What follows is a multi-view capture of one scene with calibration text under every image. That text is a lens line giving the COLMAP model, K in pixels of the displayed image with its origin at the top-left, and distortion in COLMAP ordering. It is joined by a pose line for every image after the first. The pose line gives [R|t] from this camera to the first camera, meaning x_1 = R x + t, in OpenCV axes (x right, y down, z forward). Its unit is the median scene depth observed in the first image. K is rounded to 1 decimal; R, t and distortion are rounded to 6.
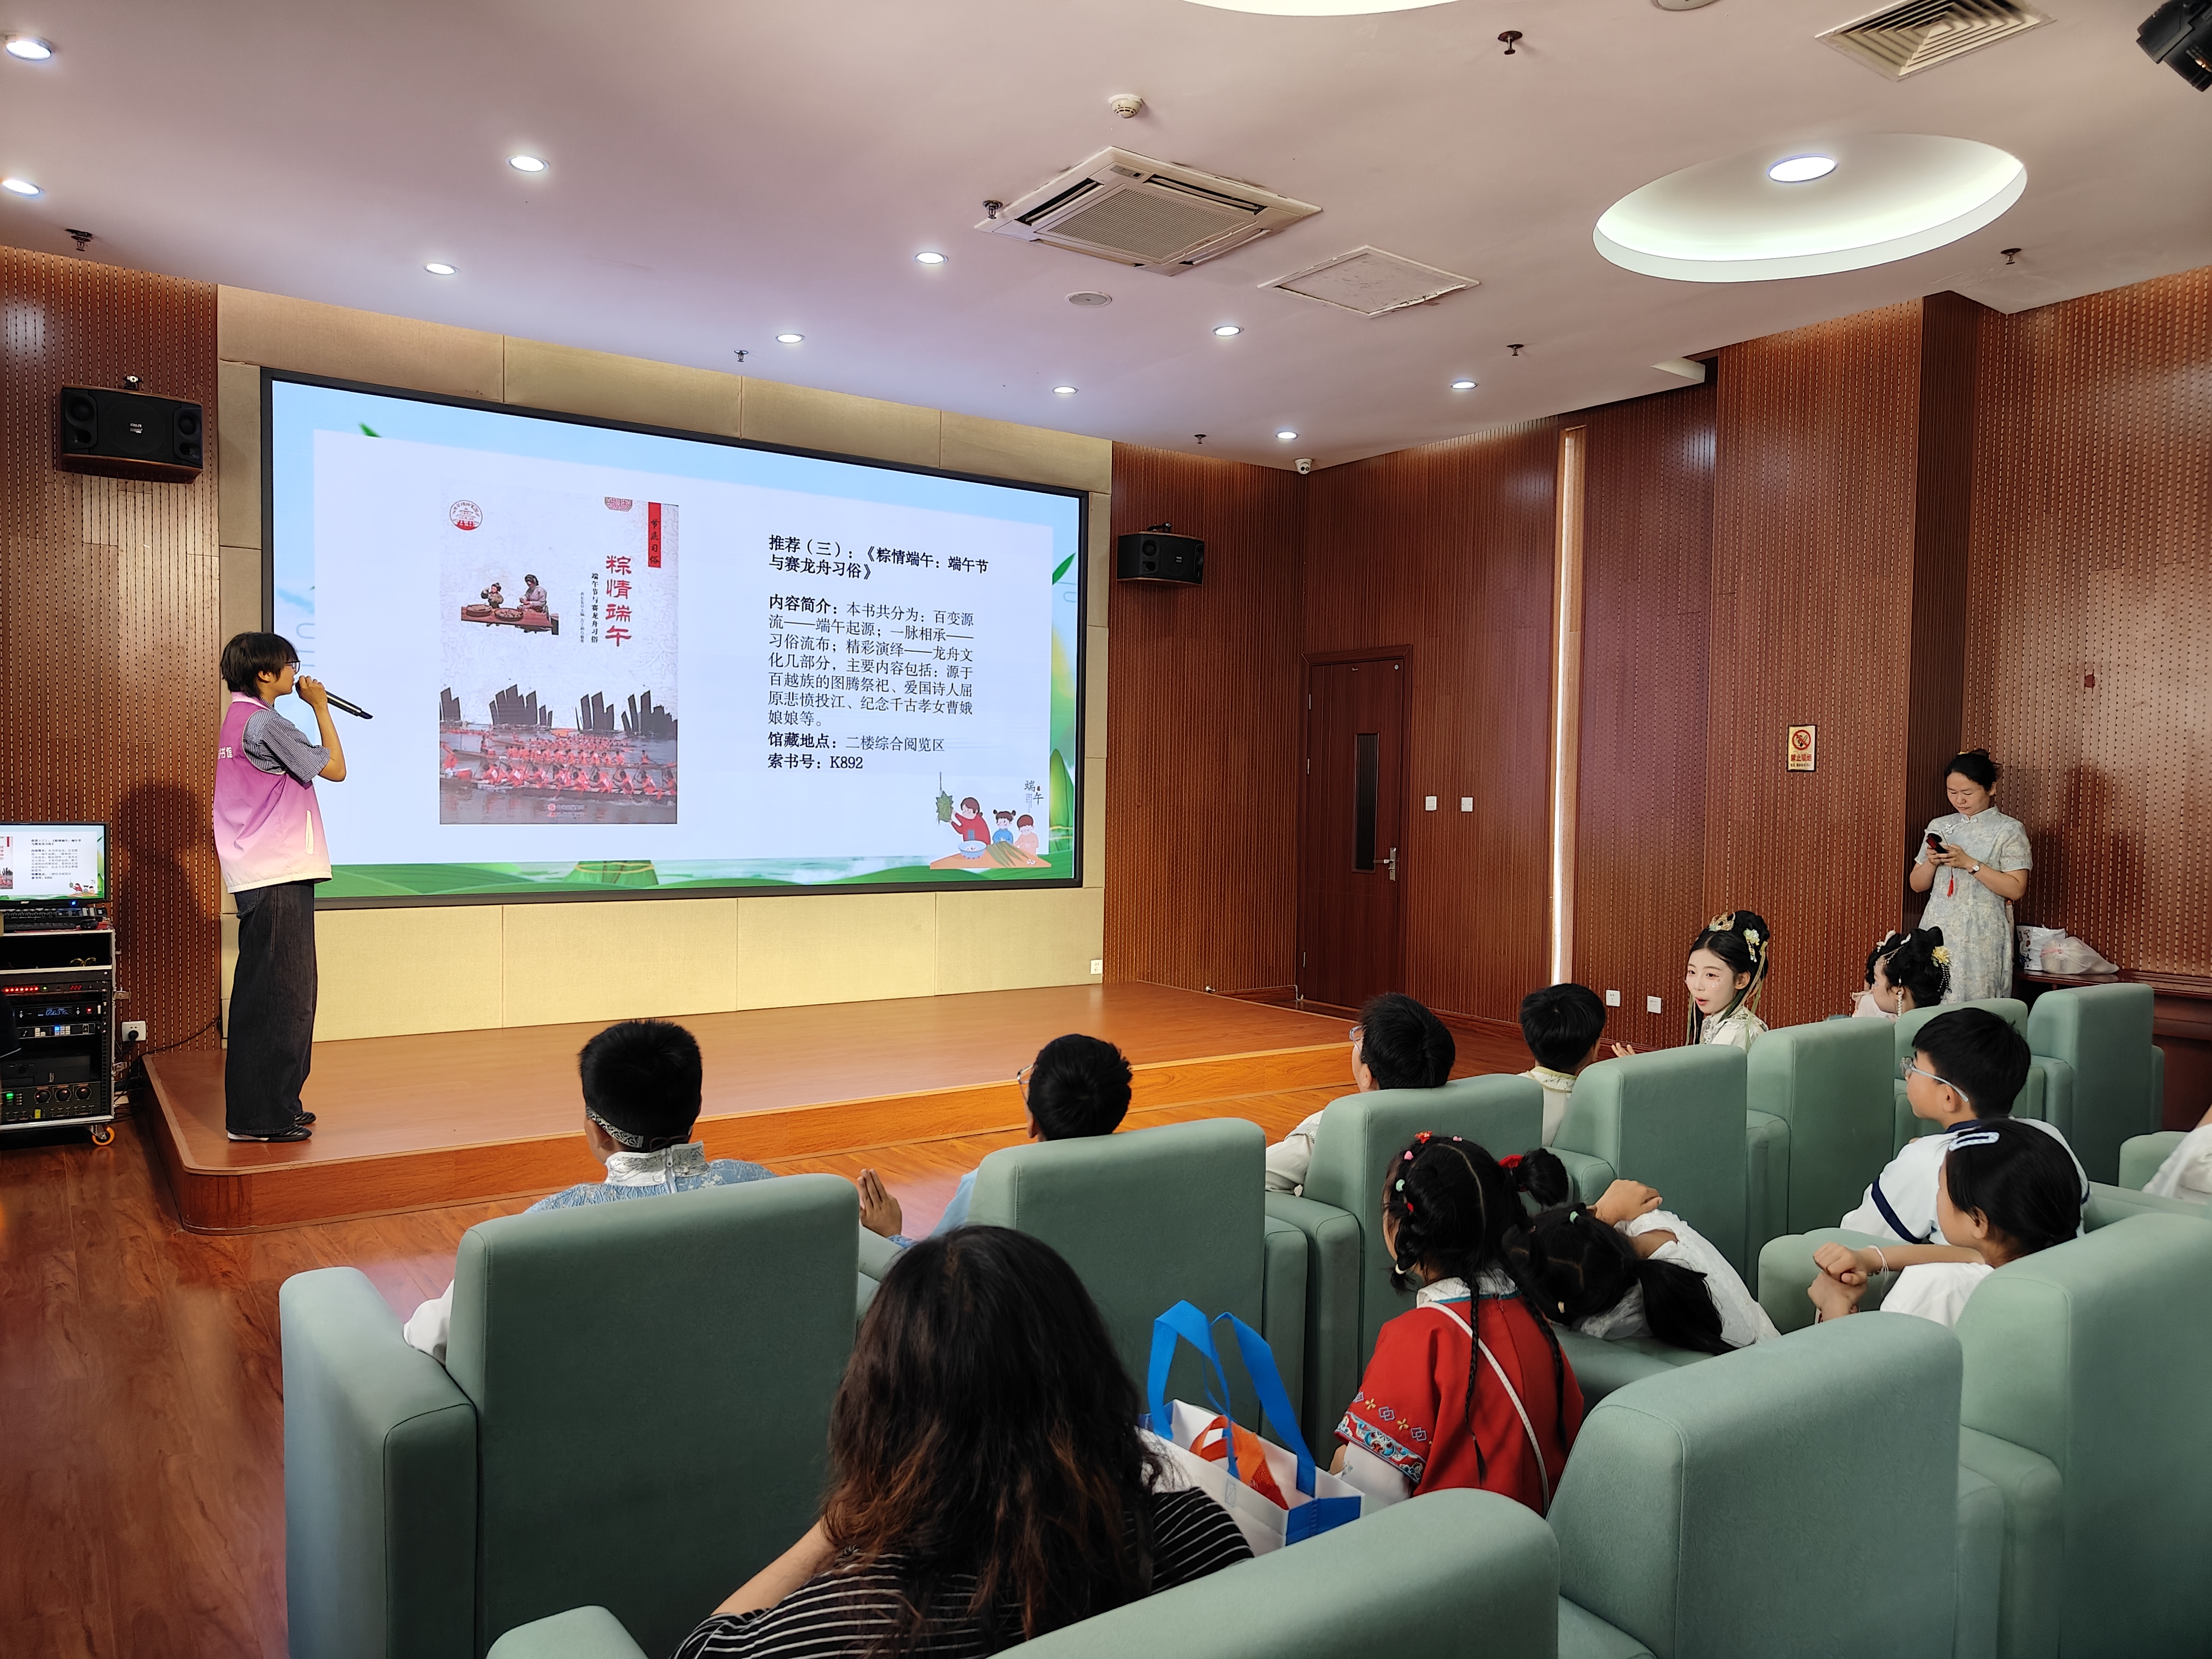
lens RADIAL K [[1510.6, 0, 1077.1], [0, 1510.6, 856.7], [0, 0, 1]] dist [0.027820, -0.009032]
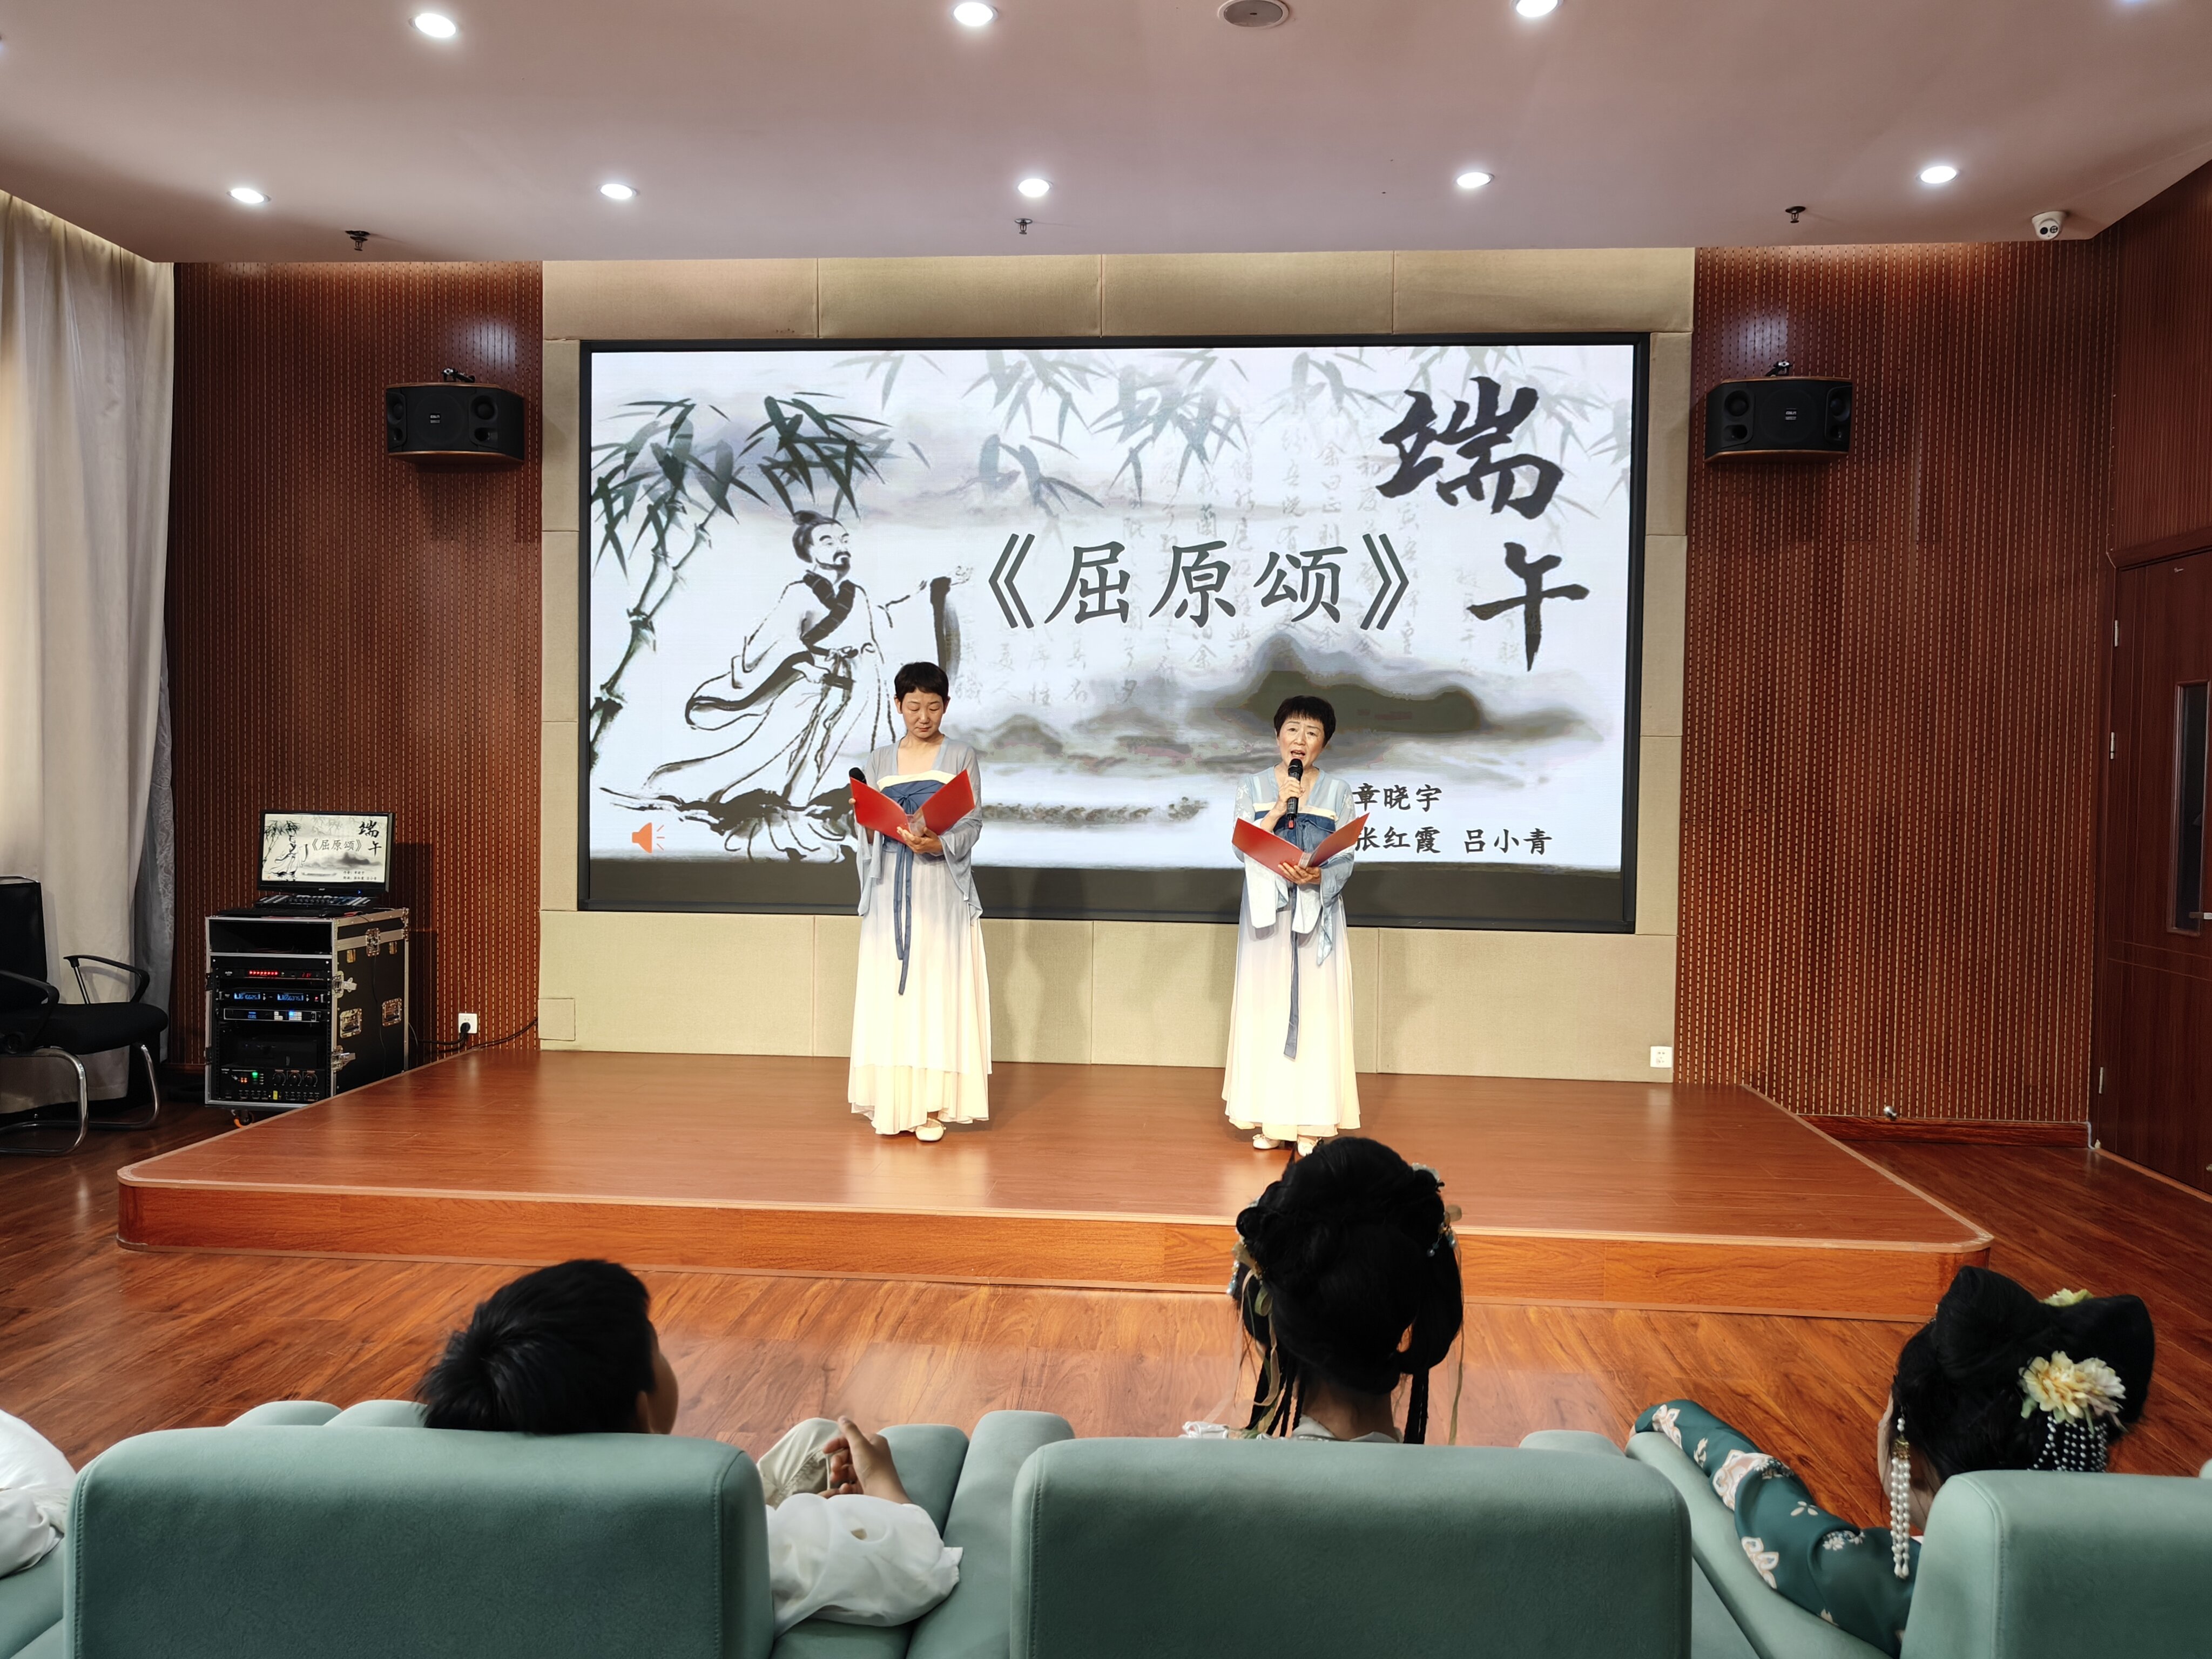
lens RADIAL K [[1666.9, 0, 1122.0], [0, 1666.9, 840.0], [0, 0, 1]] dist [0.011553, 0.004330]
pose [[0.780010, 0.017499, -0.625523, 0.366600], [-0.032324, 0.999401, -0.012349, -0.005748], [0.624932, 0.029852, 0.780108, 0.378277]]
